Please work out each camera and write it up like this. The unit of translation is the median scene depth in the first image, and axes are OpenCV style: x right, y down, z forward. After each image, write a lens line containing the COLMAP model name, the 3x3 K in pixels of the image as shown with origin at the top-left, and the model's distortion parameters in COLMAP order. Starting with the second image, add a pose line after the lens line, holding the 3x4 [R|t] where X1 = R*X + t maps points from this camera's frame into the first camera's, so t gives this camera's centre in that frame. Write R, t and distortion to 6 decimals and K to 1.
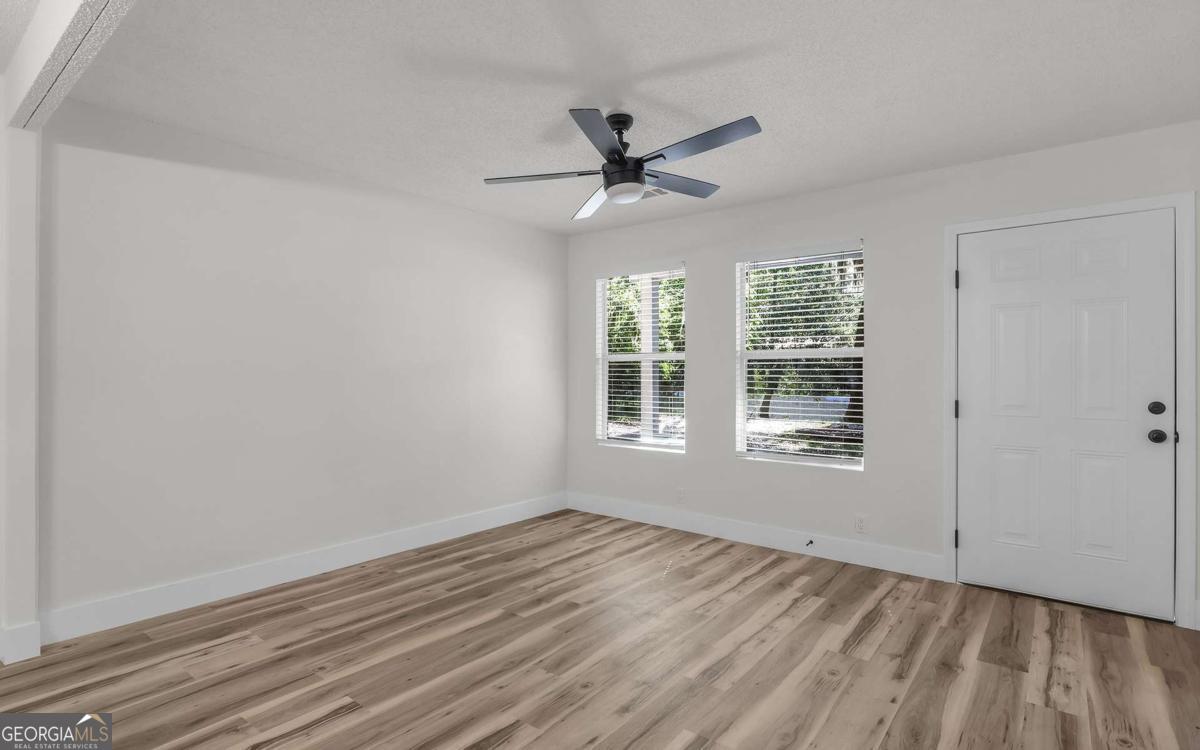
lens RADIAL K [[594.0, 0, 600.0], [0, 594.0, 375.0], [0, 0, 1]] dist [-0.012371, -0.000050]
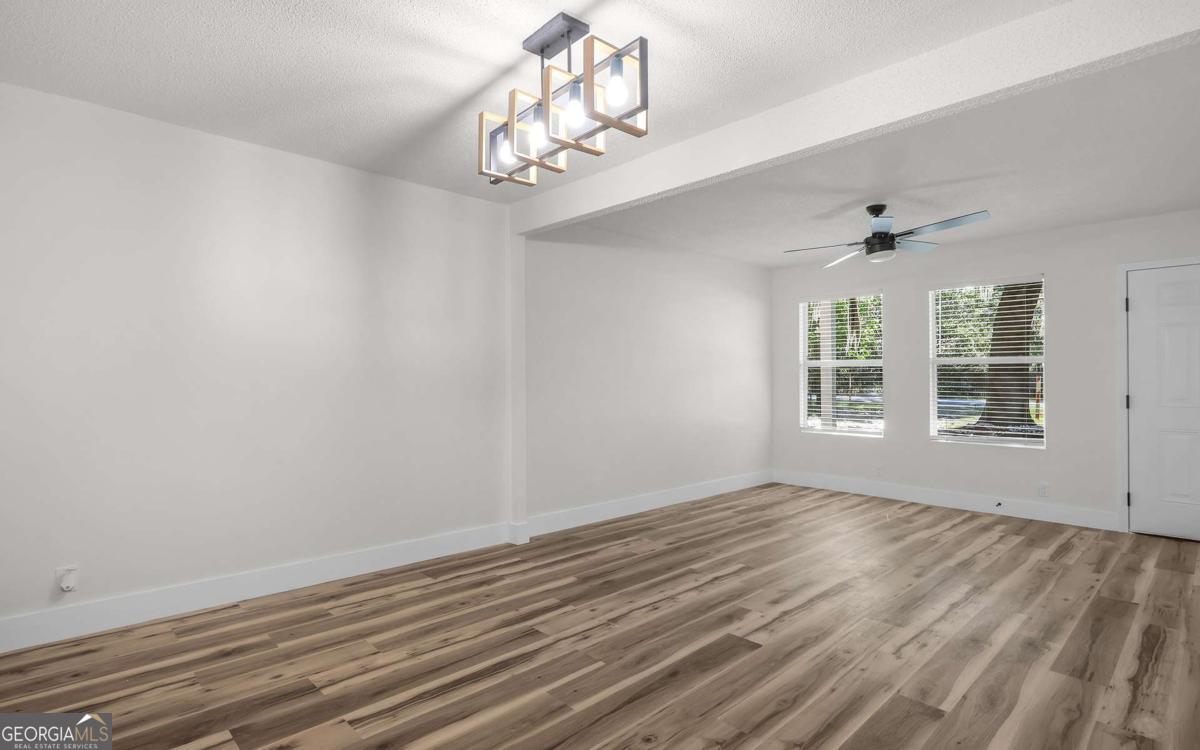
lens RADIAL K [[594.0, 0, 589.5], [0, 594.0, 374.4], [0, 0, 1]] dist [-0.002184, -0.000183]
pose [[0.987908, -0.002389, -0.155022, -0.401916], [0.001196, 0.999969, -0.007789, 0.004424], [0.155035, 0.007509, 0.987880, -0.527479]]
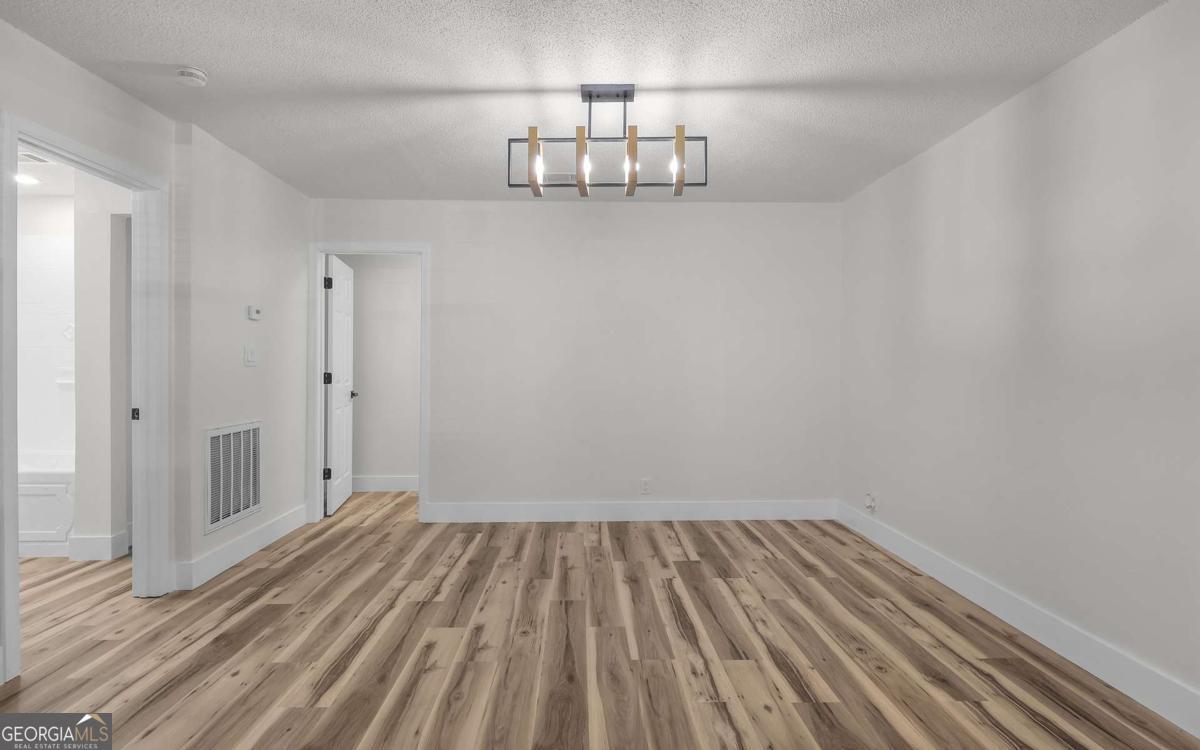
lens RADIAL K [[585.4, 0, 600.0], [0, 585.4, 375.0], [0, 0, 1]] dist [-0.002905, -0.000378]
pose [[-0.765352, 0.002564, -0.643607, 0.008027], [-0.005666, 0.999926, 0.010721, -0.001225], [0.643587, 0.011852, -0.765281, 0.767769]]
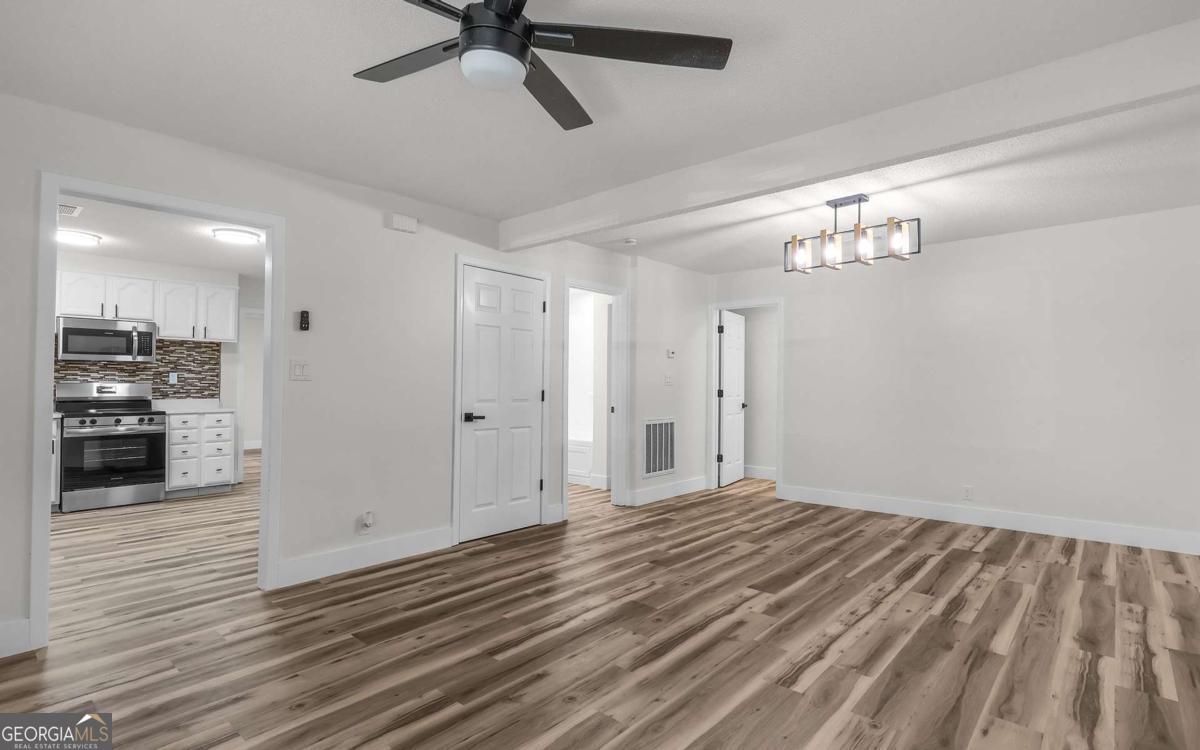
lens RADIAL K [[588.6, 0, 600.3], [0, 588.6, 377.3], [0, 0, 1]] dist [-0.001475, 0.000809]
pose [[-0.998410, -0.005432, 0.056108, -0.087448], [-0.006243, 0.999878, -0.014289, 0.000678], [-0.056024, -0.014617, -0.998322, 1.403955]]
